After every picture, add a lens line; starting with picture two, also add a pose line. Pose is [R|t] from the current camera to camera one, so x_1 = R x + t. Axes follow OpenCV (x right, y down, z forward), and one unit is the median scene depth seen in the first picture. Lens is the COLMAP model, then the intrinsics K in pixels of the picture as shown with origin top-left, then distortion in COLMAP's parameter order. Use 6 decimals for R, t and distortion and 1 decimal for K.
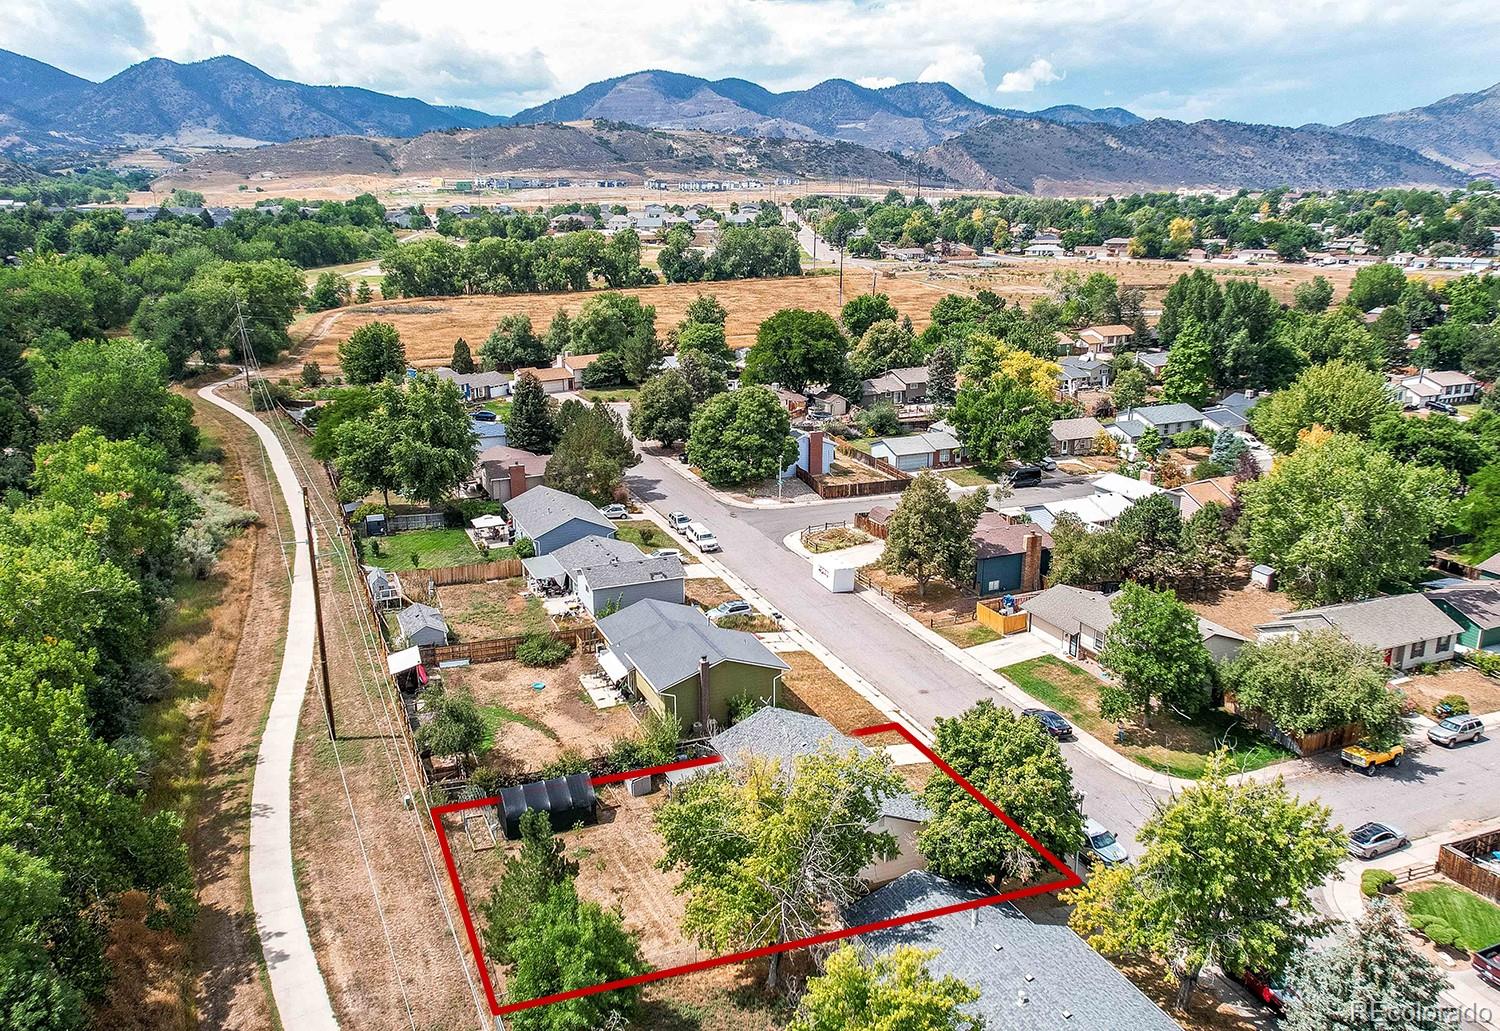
lens RADIAL K [[1172.9, 0, 755.8], [0, 1172.9, 519.8], [0, 0, 1]] dist [-0.061621, 0.069401]
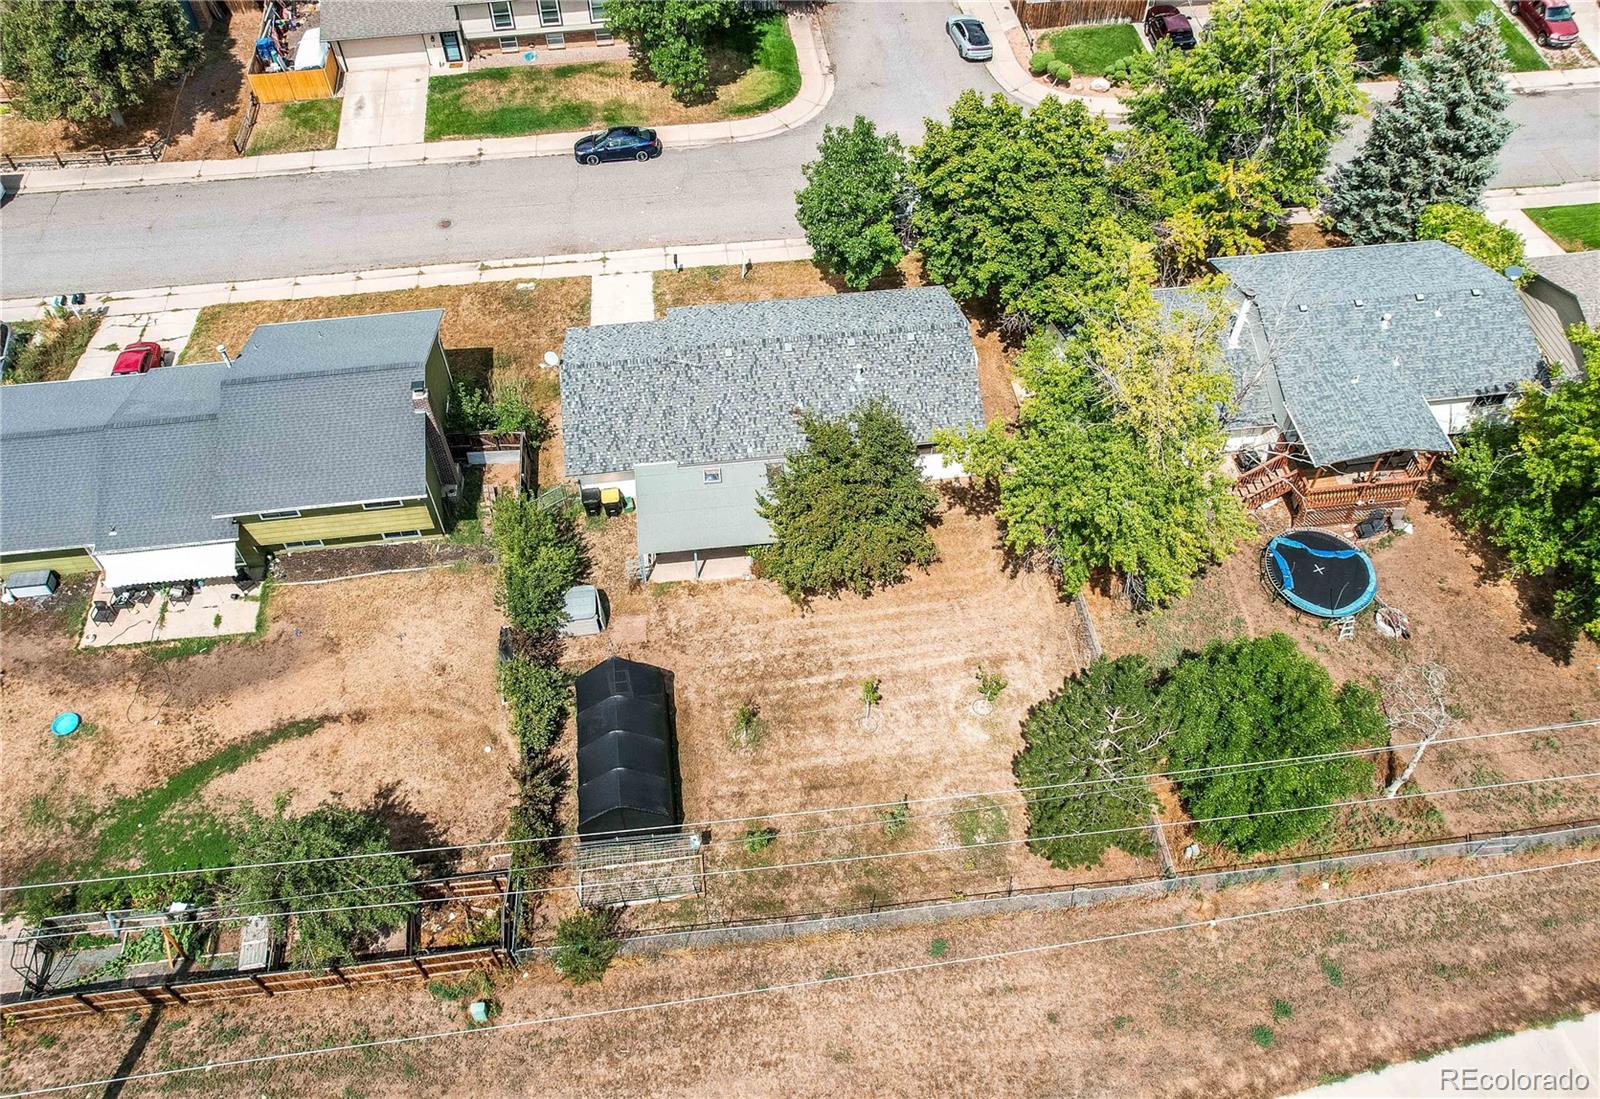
lens RADIAL K [[1251.1, 0, 803.4], [0, 1251.1, 550.4], [0, 0, 1]] dist [-0.061621, 0.069401]
pose [[0.277415, -0.751772, 0.598230, -0.239729], [0.274186, 0.658724, 0.700646, -0.109746], [-0.920795, -0.030343, 0.388866, 0.392621]]
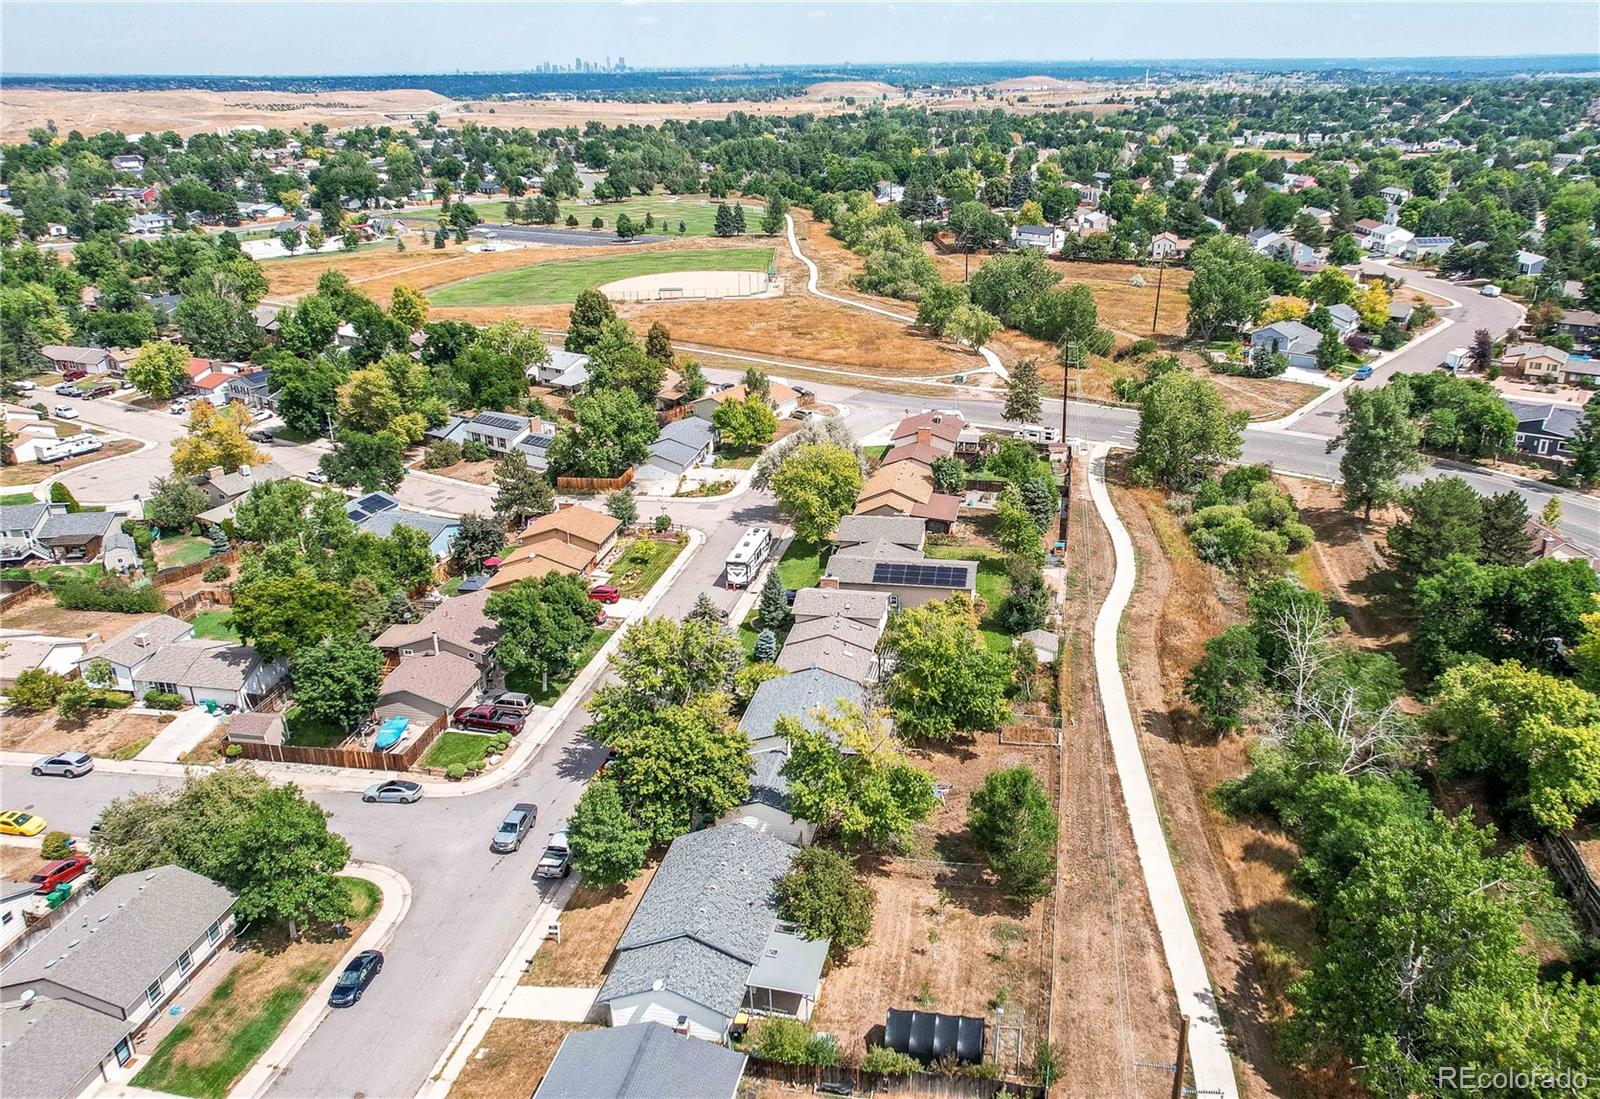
lens RADIAL K [[1251.1, 0, 876.2], [0, 1251.1, 539.3], [0, 0, 1]] dist [-0.061621, 0.069401]
pose [[-0.846057, -0.186409, 0.499438, -0.314704], [0.156420, 0.808827, 0.566861, -0.364297], [-0.509627, 0.557719, -0.655156, 0.811518]]
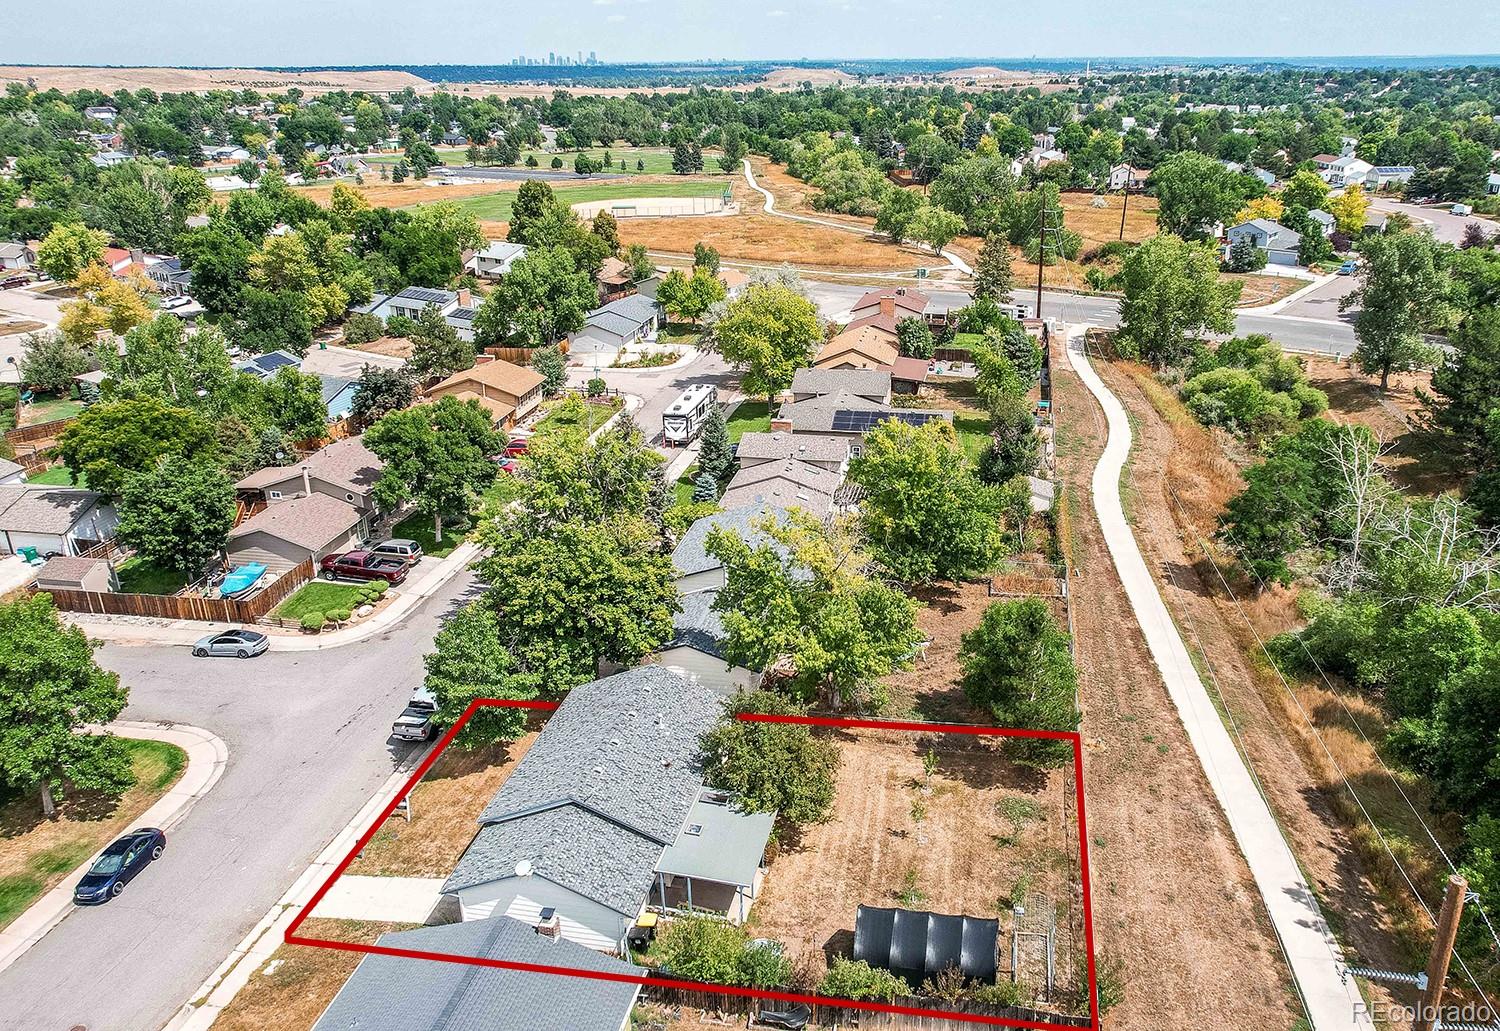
lens RADIAL K [[1172.9, 0, 829.0], [0, 1172.9, 509.3], [0, 0, 1]] dist [-0.061621, 0.069401]
pose [[-0.844874, -0.191043, 0.499691, -0.229144], [0.153238, 0.808497, 0.568200, -0.182200], [-0.512549, 0.556629, -0.653803, 0.733342]]
